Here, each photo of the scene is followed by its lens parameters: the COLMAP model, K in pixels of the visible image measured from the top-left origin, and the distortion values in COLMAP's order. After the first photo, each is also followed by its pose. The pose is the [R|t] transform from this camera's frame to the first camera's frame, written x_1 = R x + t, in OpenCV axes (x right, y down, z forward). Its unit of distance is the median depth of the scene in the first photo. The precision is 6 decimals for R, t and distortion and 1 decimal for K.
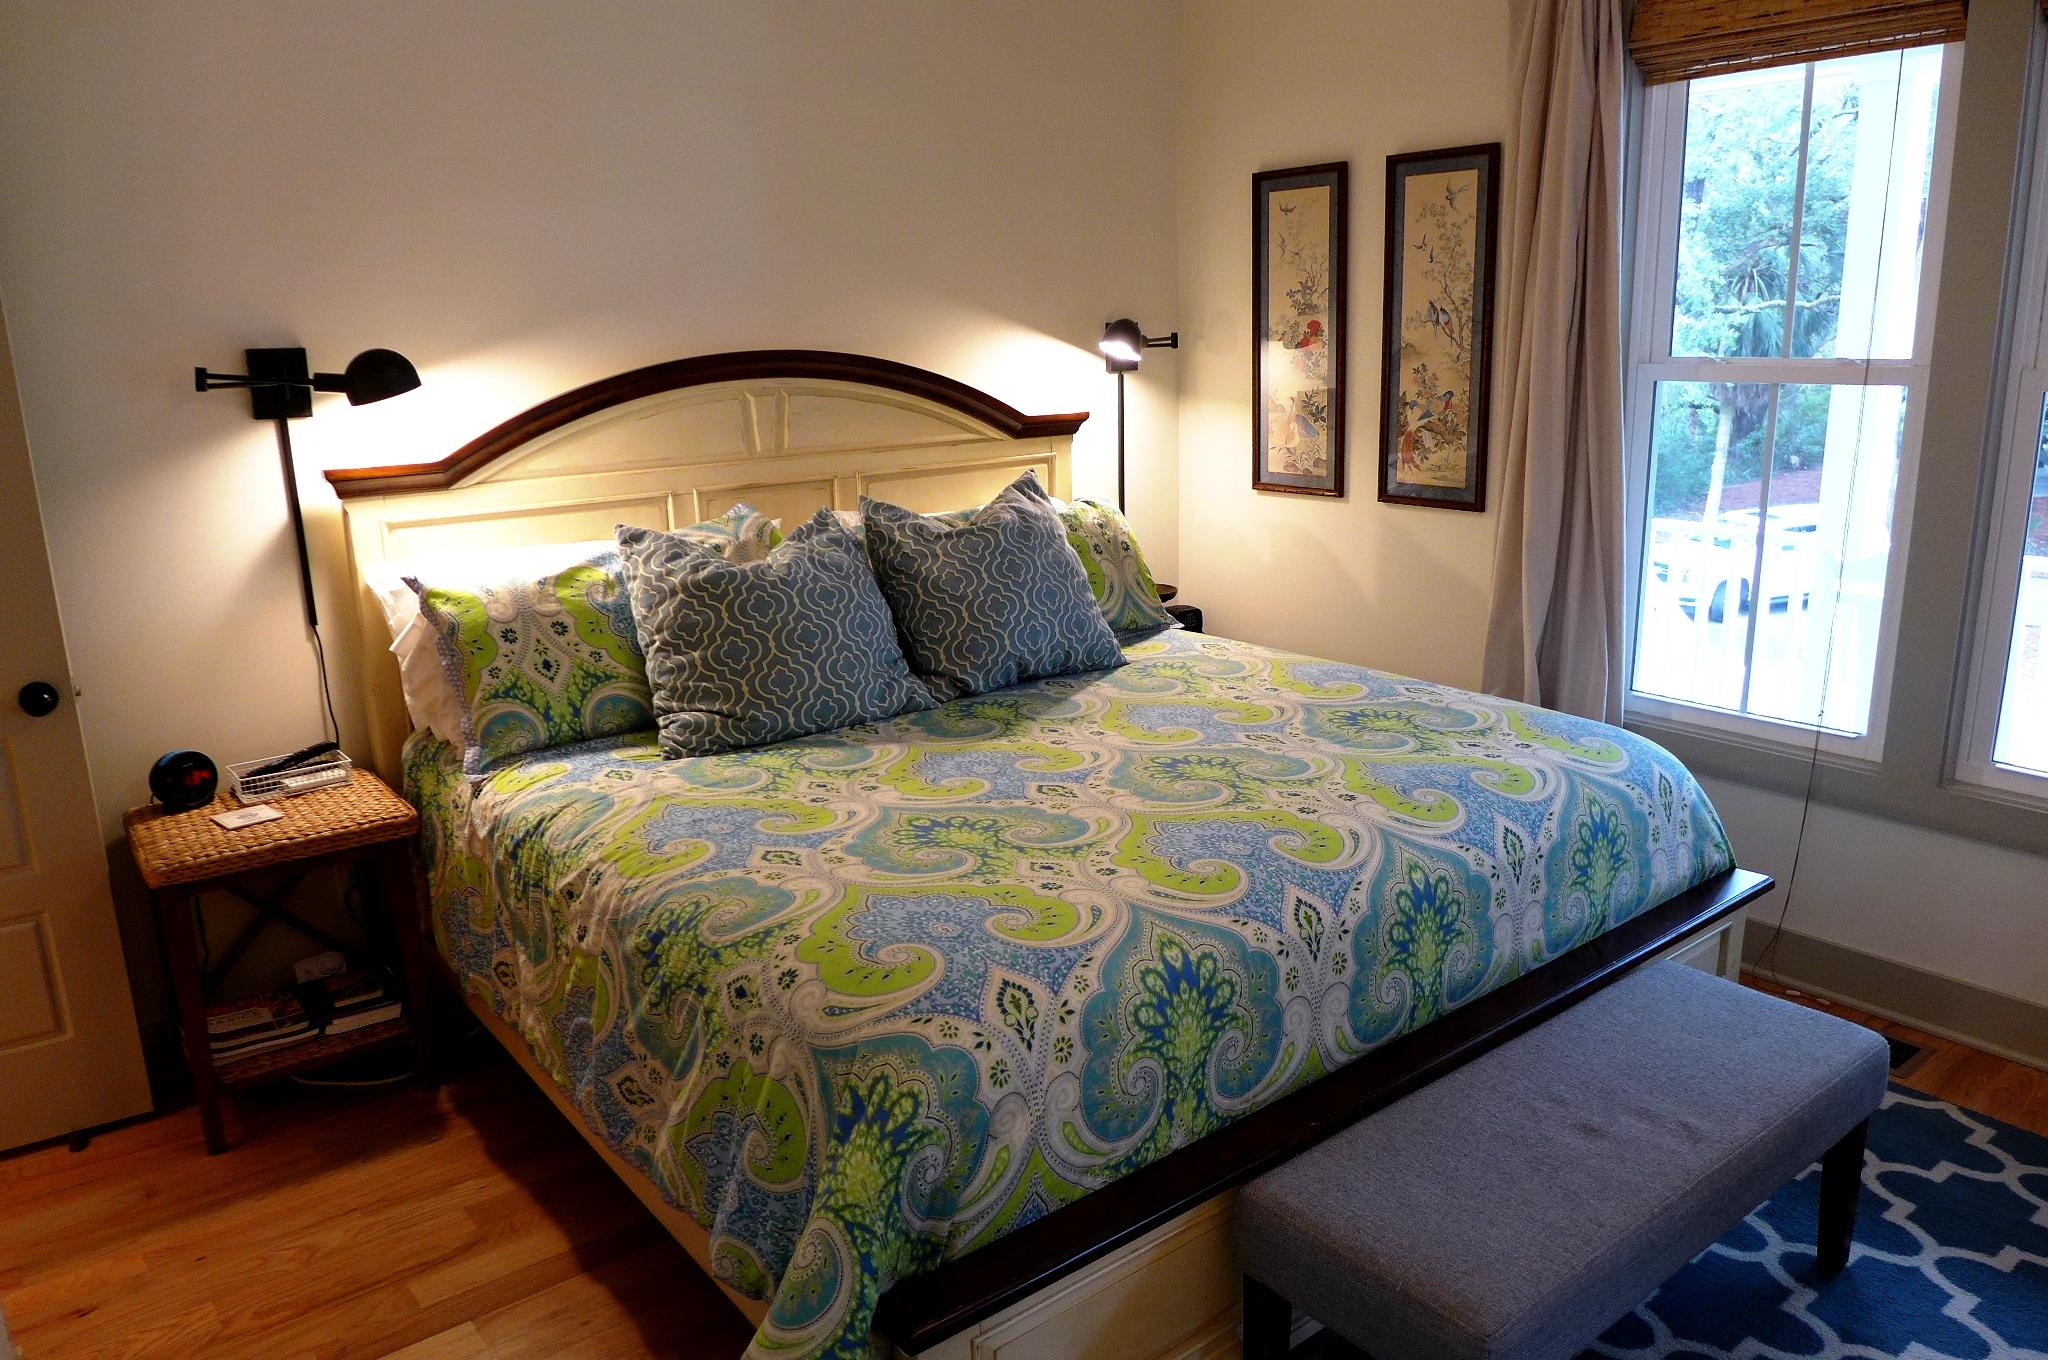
lens RADIAL K [[1458.1, 0, 1019.9], [0, 1458.1, 624.5], [0, 0, 1]] dist [0.039025, -0.108147]
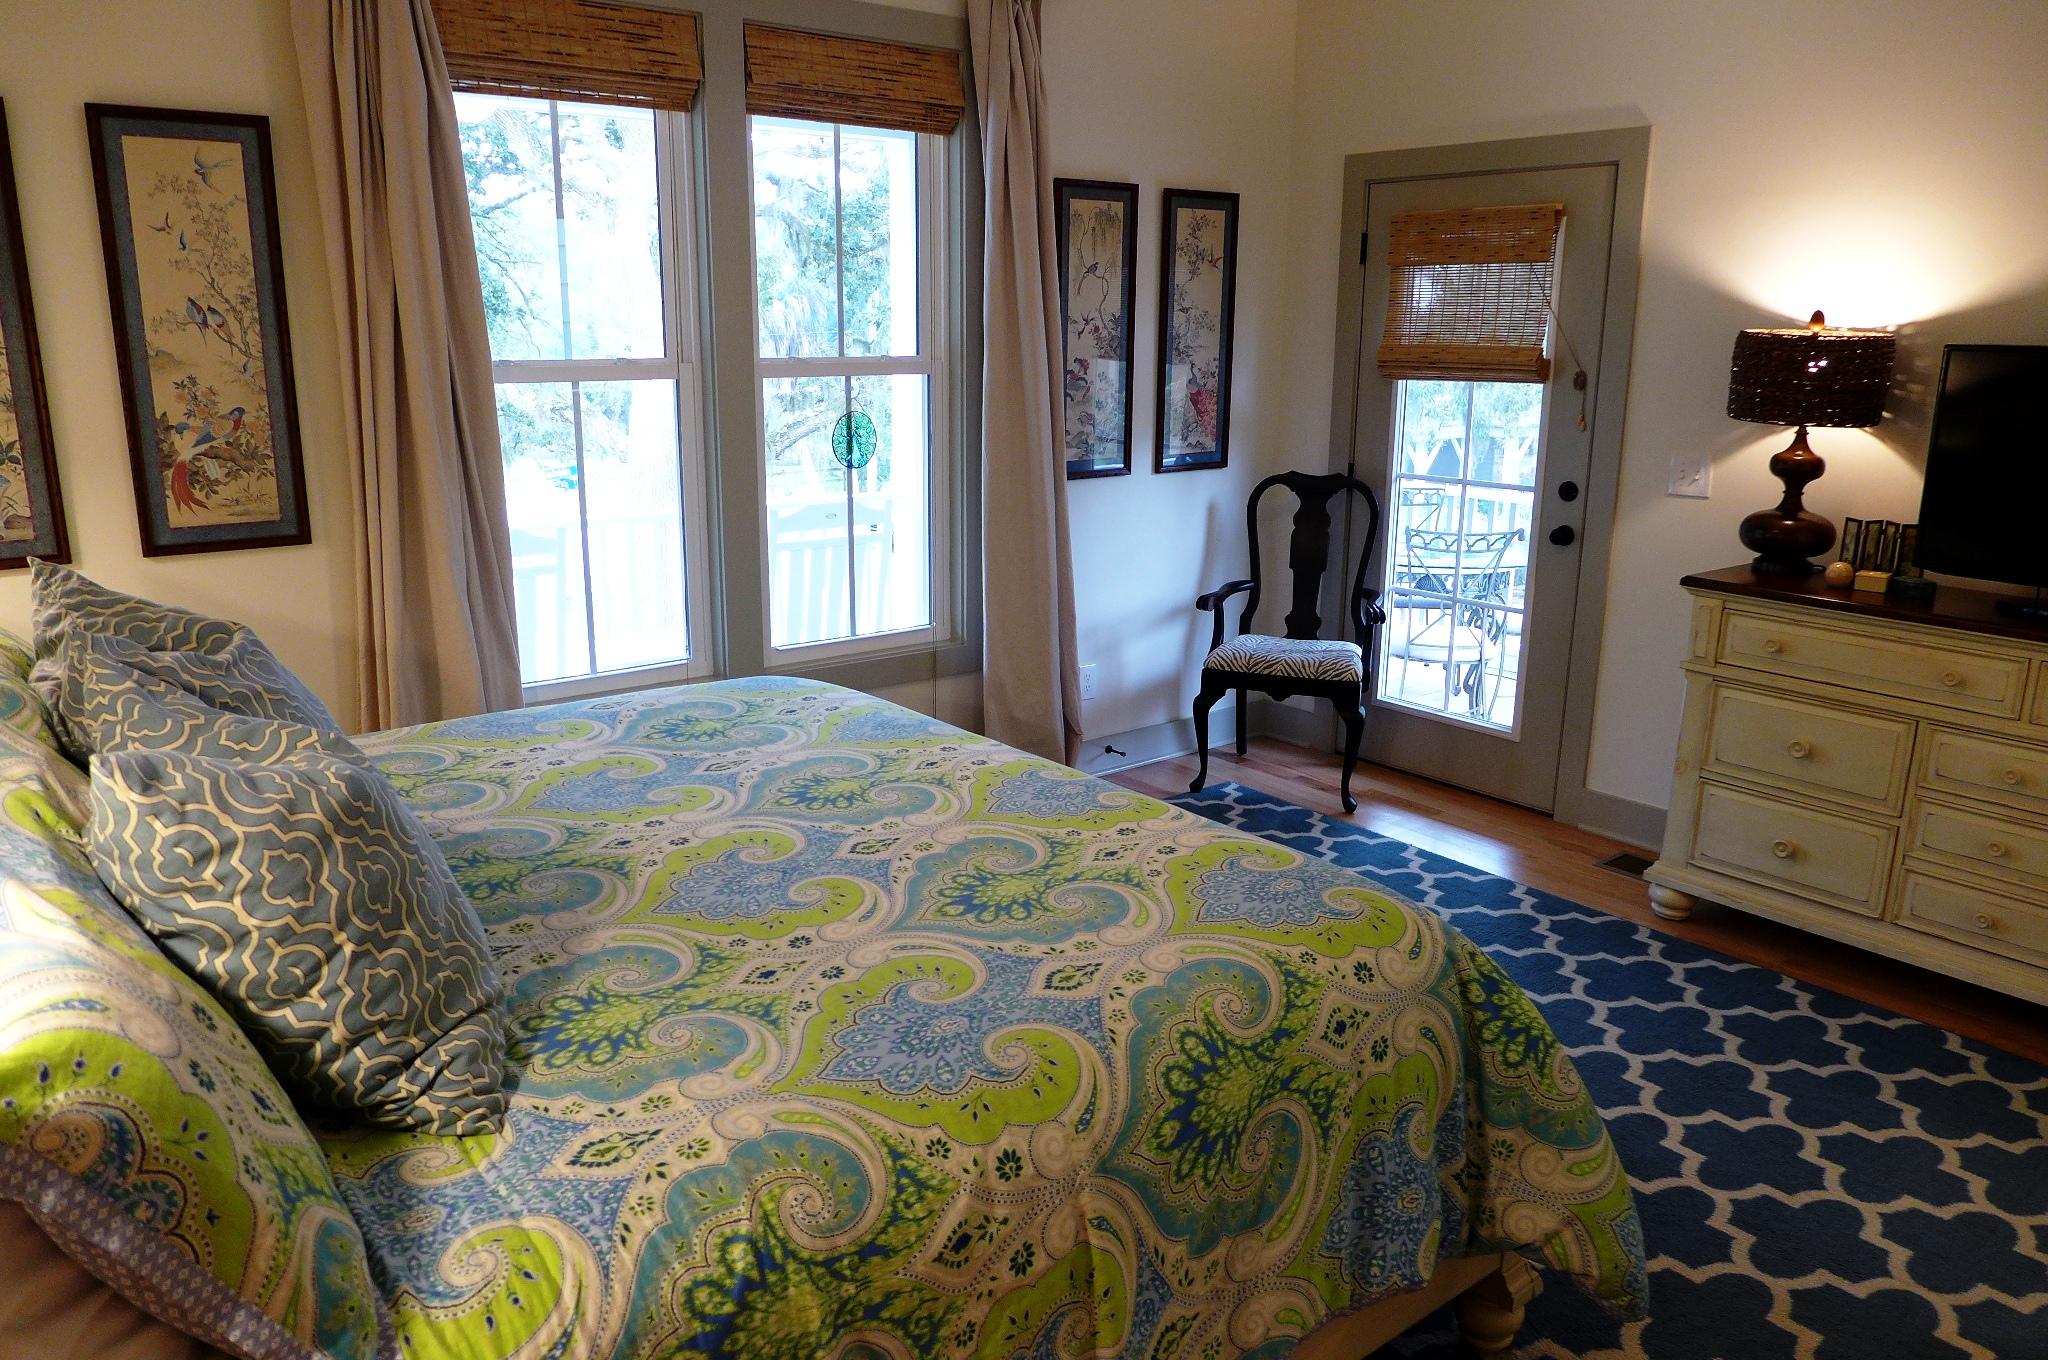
lens RADIAL K [[1417.0, 0, 1006.2], [0, 1417.0, 680.4], [0, 0, 1]] dist [-0.052649, 0.013796]
pose [[0.006844, -0.220949, 0.975261, -0.635002], [0.194478, 0.956956, 0.215437, -0.120864], [-0.980883, 0.188193, 0.049519, 0.699278]]
